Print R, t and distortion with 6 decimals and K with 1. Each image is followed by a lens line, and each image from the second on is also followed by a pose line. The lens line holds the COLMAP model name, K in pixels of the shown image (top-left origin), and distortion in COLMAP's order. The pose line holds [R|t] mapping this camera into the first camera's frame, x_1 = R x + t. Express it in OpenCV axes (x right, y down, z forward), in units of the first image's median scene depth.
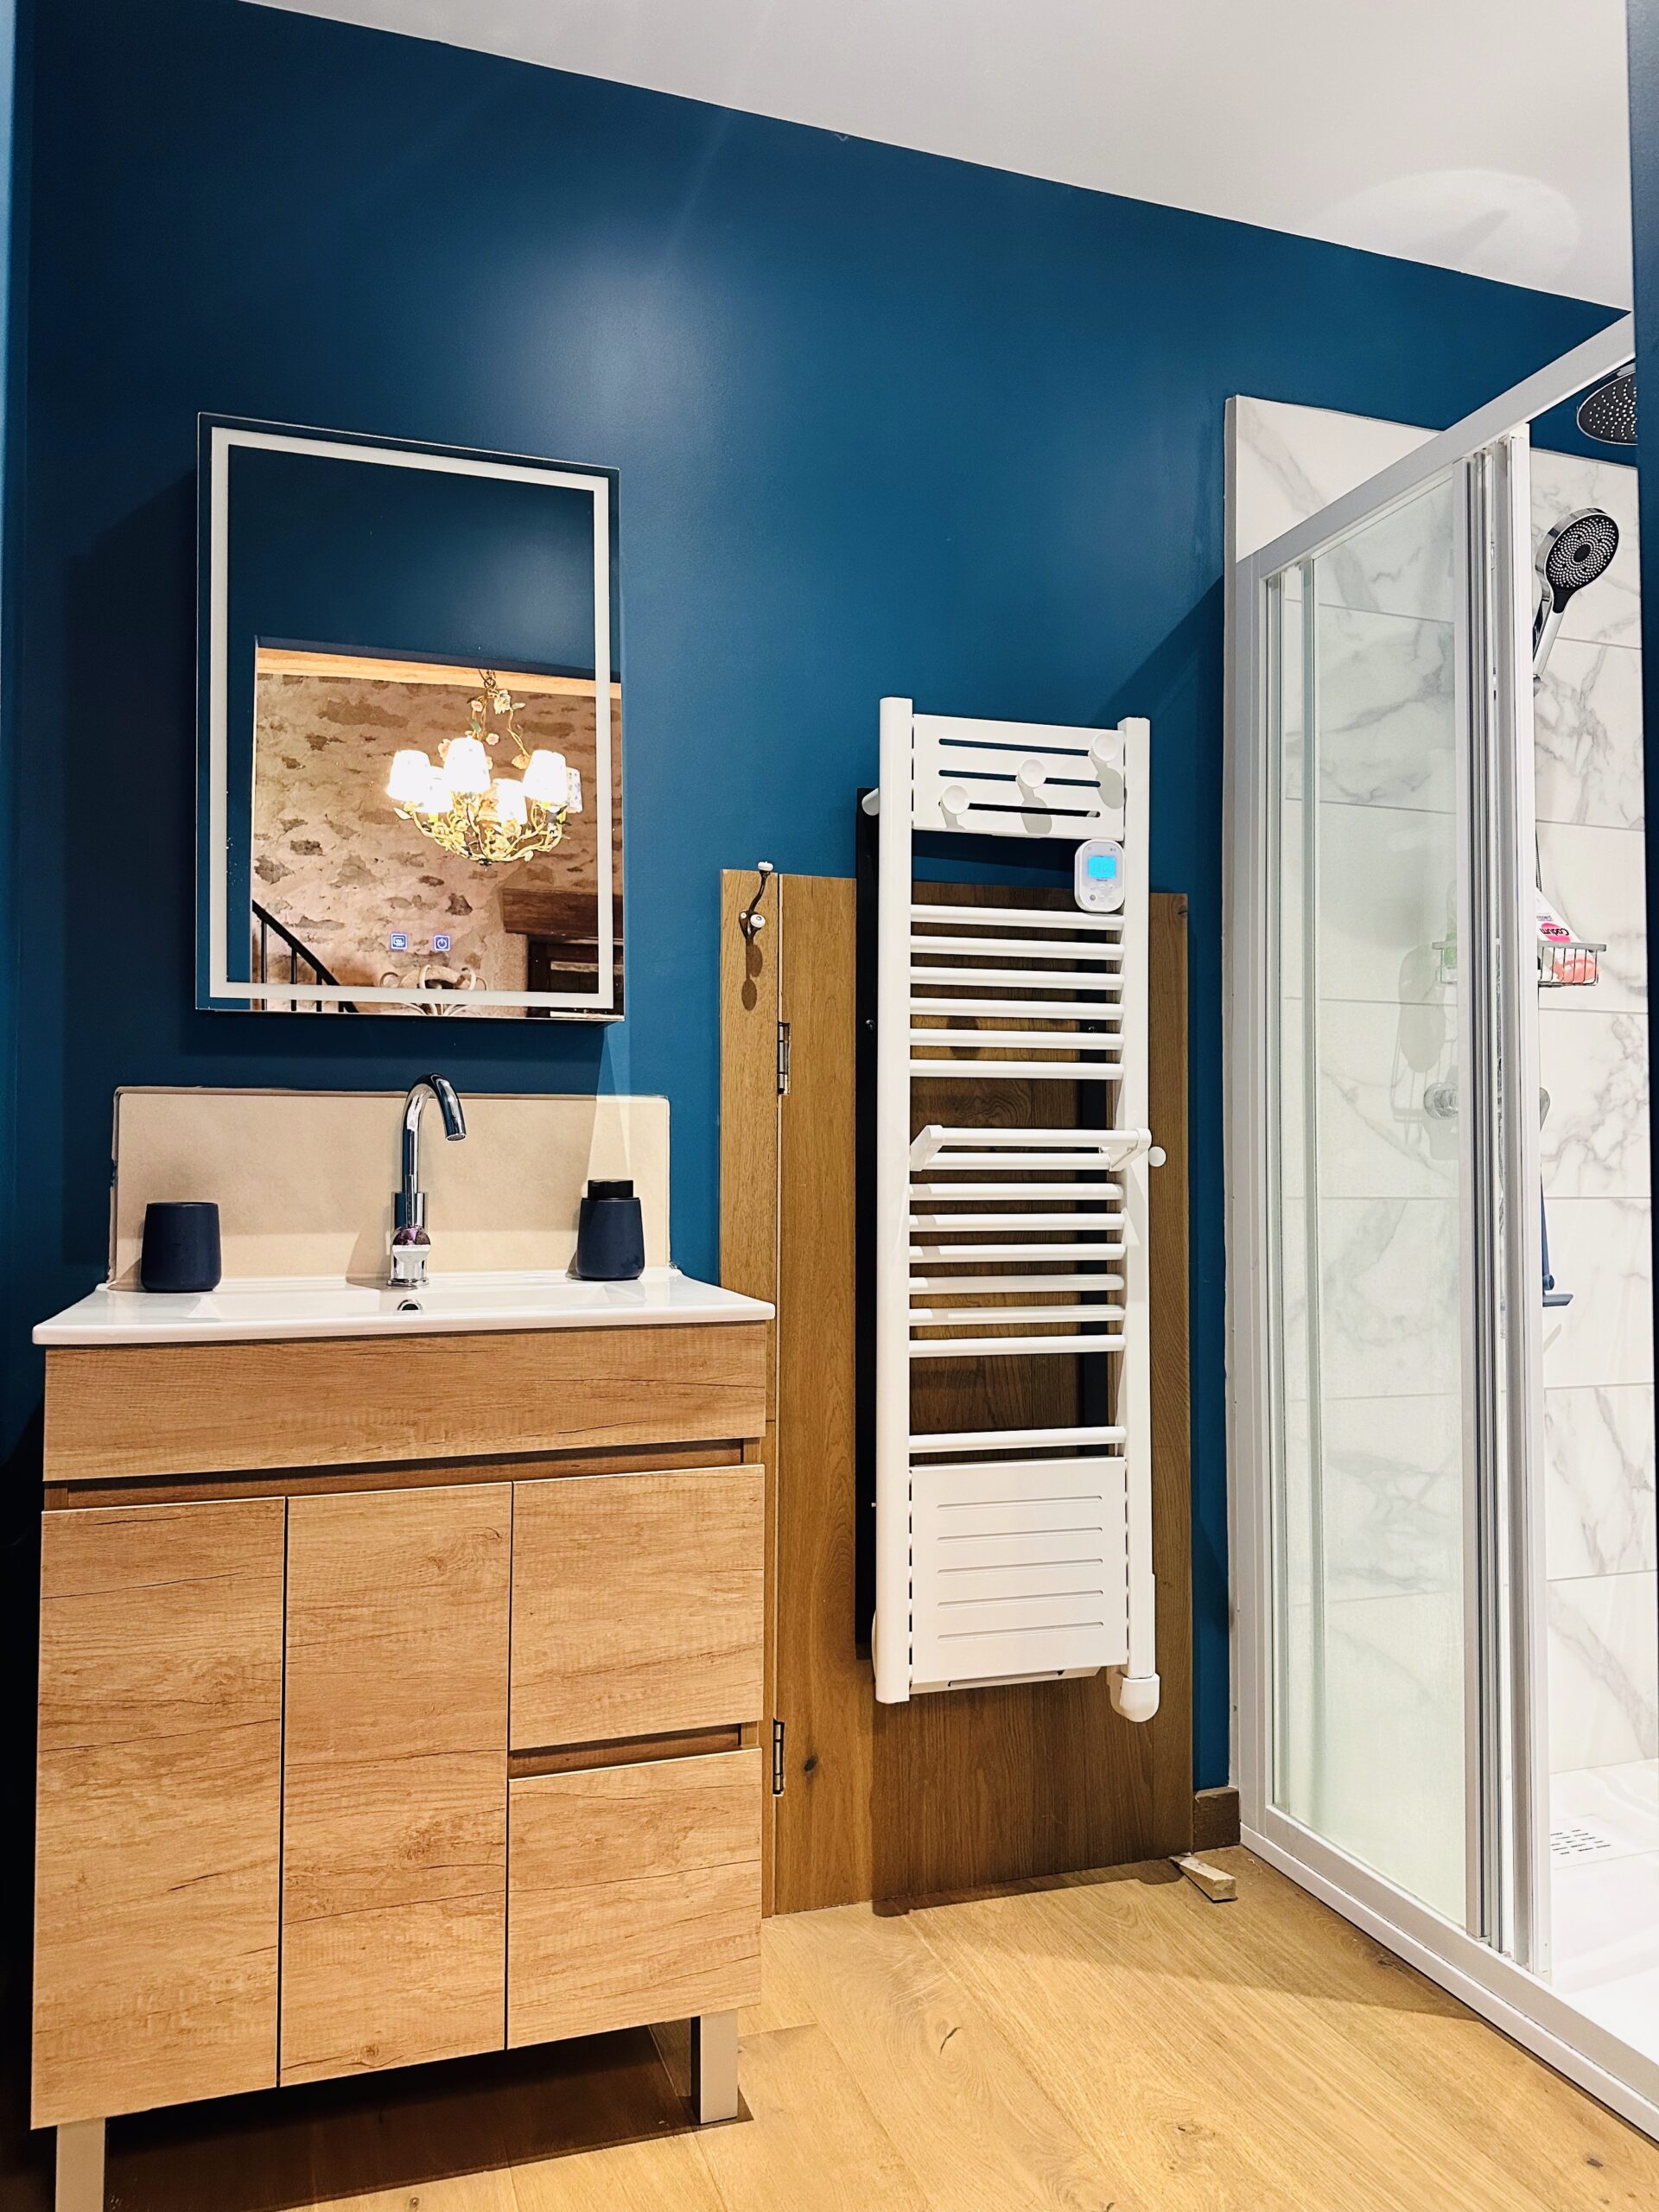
lens RADIAL K [[1551.8, 0, 833.1], [0, 1551.8, 1110.9], [0, 0, 1]] dist [0.033681, -0.048231]
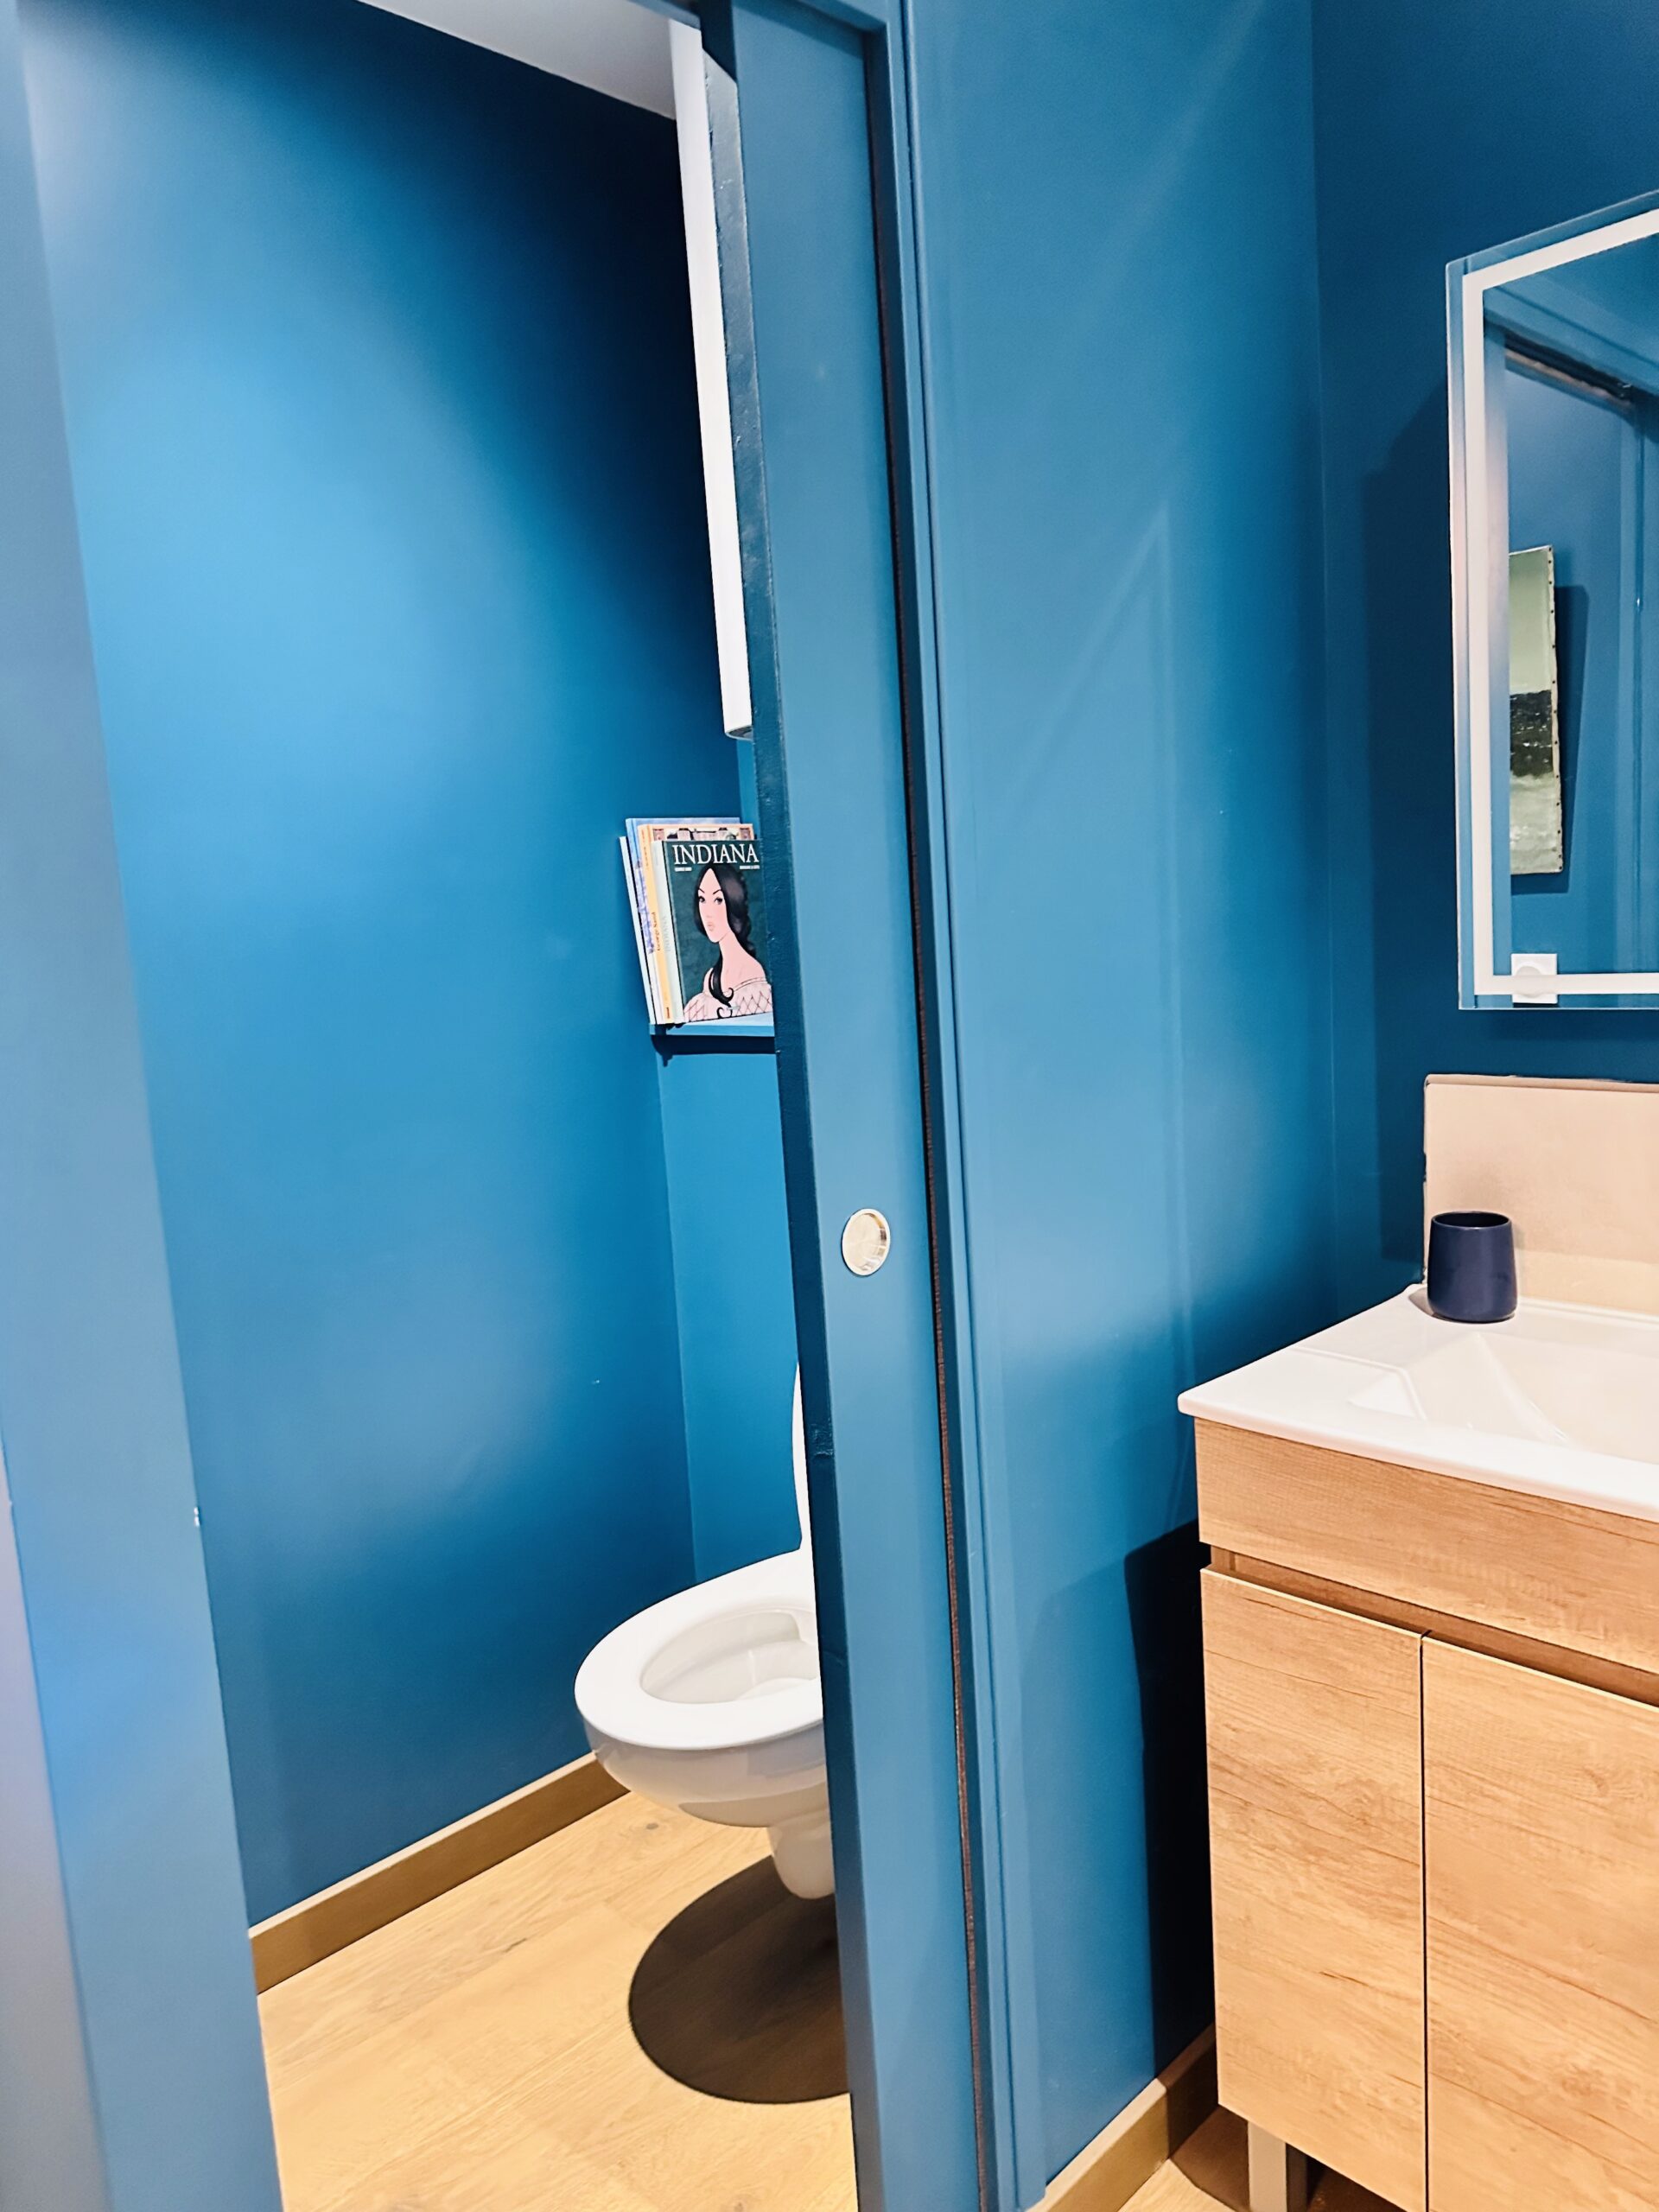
lens RADIAL K [[1551.8, 0, 818.3], [0, 1551.8, 1117.8], [0, 0, 1]] dist [0.033681, -0.048231]
pose [[0.420378, 0.096210, -0.902234, 0.205348], [0.098798, 0.983597, 0.150919, -0.155993], [0.901954, -0.152582, 0.403977, 0.295074]]
